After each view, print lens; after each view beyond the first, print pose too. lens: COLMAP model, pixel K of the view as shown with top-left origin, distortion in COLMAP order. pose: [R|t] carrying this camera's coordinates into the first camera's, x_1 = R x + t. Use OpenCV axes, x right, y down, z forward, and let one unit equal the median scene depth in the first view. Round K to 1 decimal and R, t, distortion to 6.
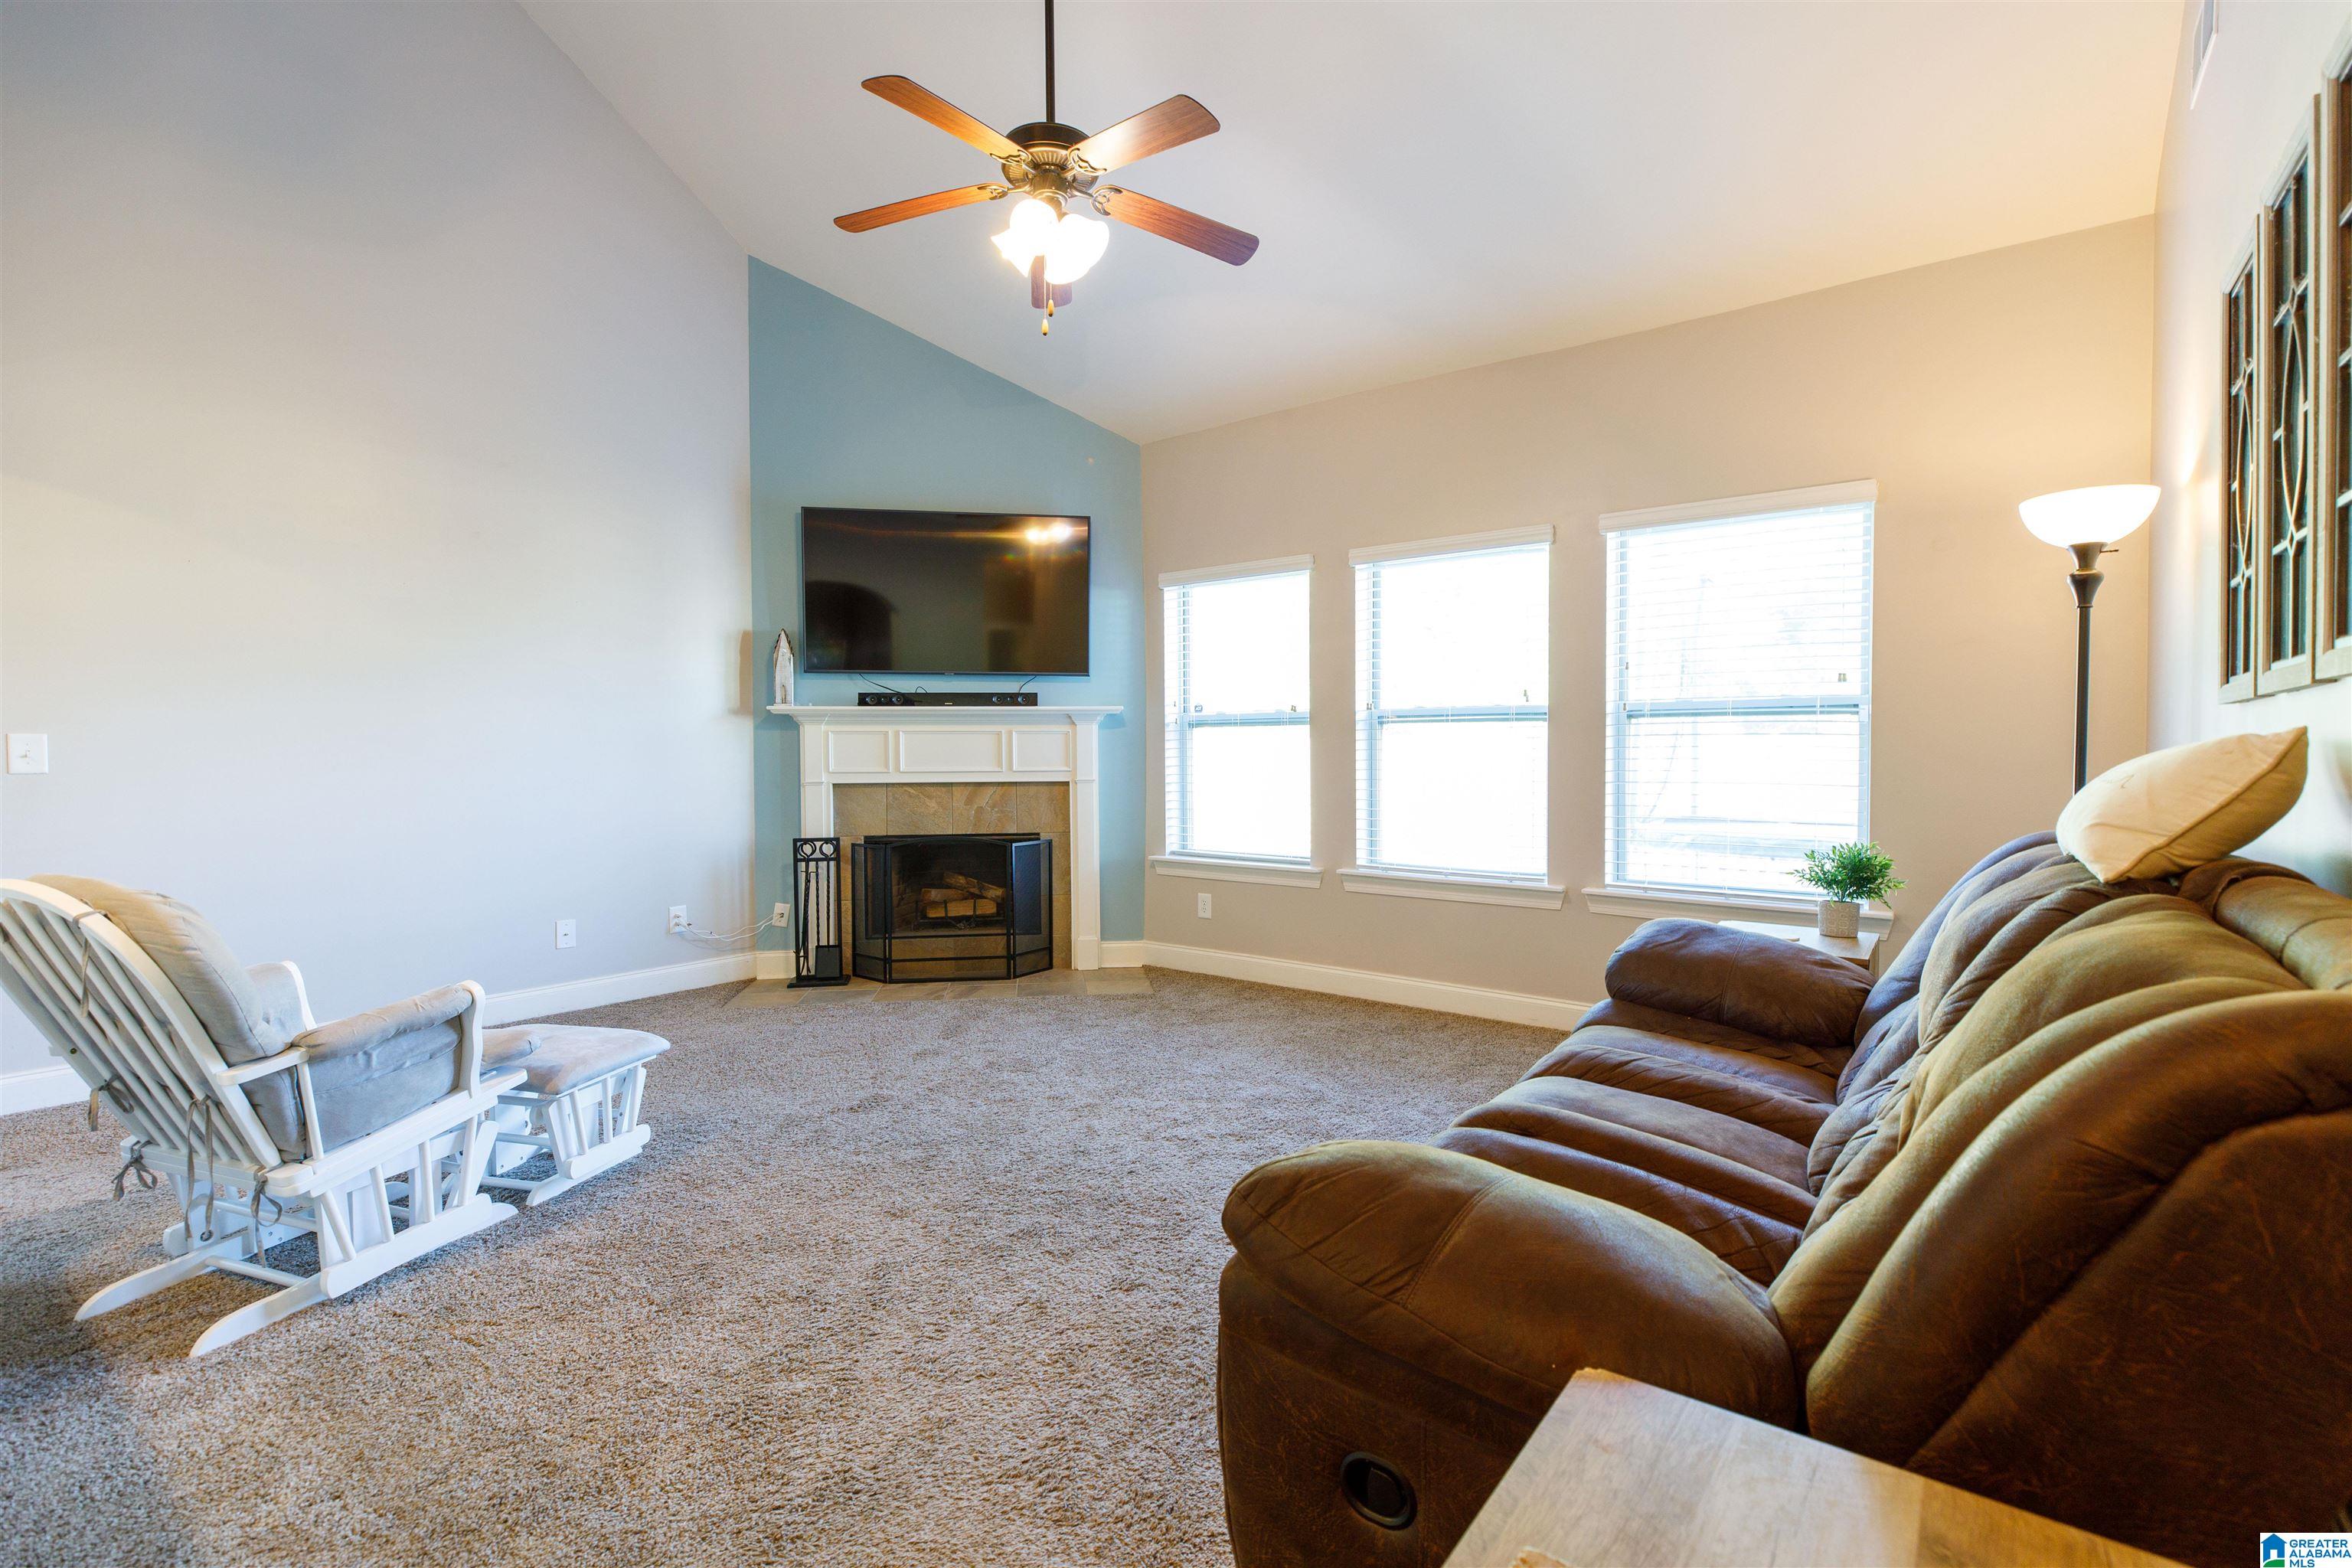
lens RADIAL K [[1050.7, 0, 1172.4], [0, 1050.7, 767.8], [0, 0, 1]] dist [0.006343, -0.001050]
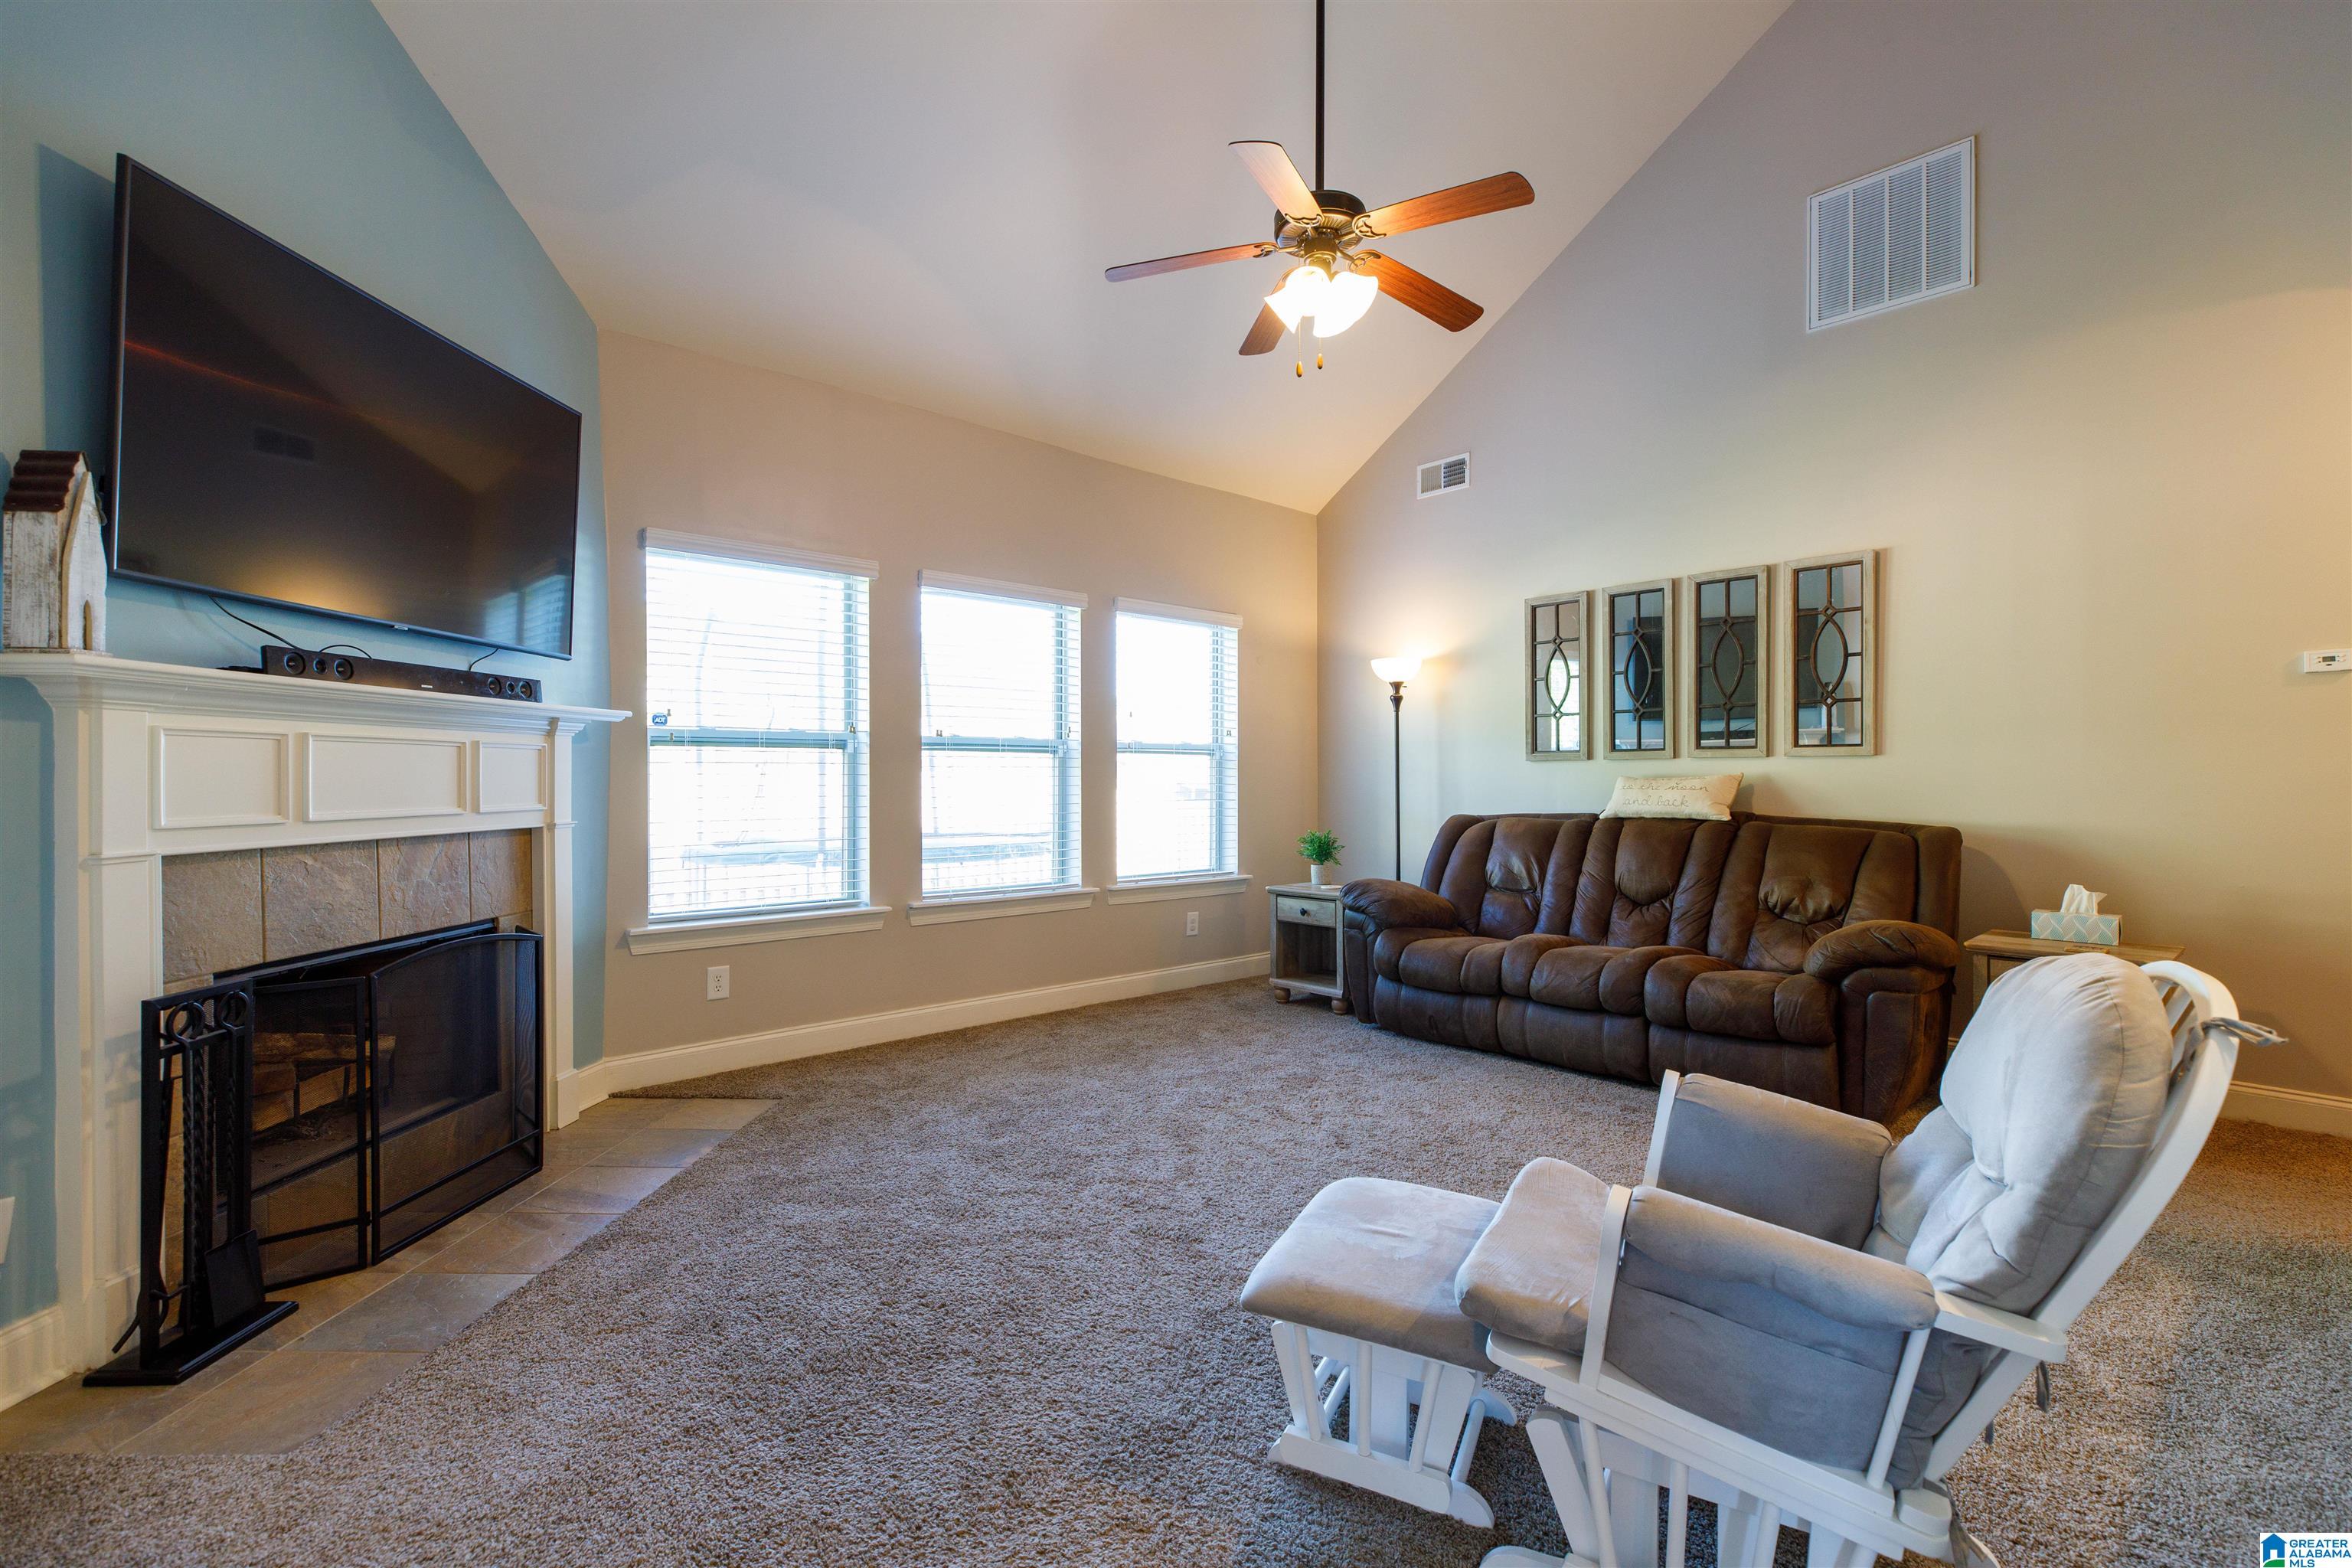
lens RADIAL K [[1050.7, 0, 1180.6], [0, 1050.7, 776.2], [0, 0, 1]] dist [0.006343, -0.001050]
pose [[0.179018, 0.003152, 0.983841, -0.655699], [0.014847, 0.999872, -0.005905, -0.007732], [-0.983734, 0.015664, 0.178949, 0.533731]]
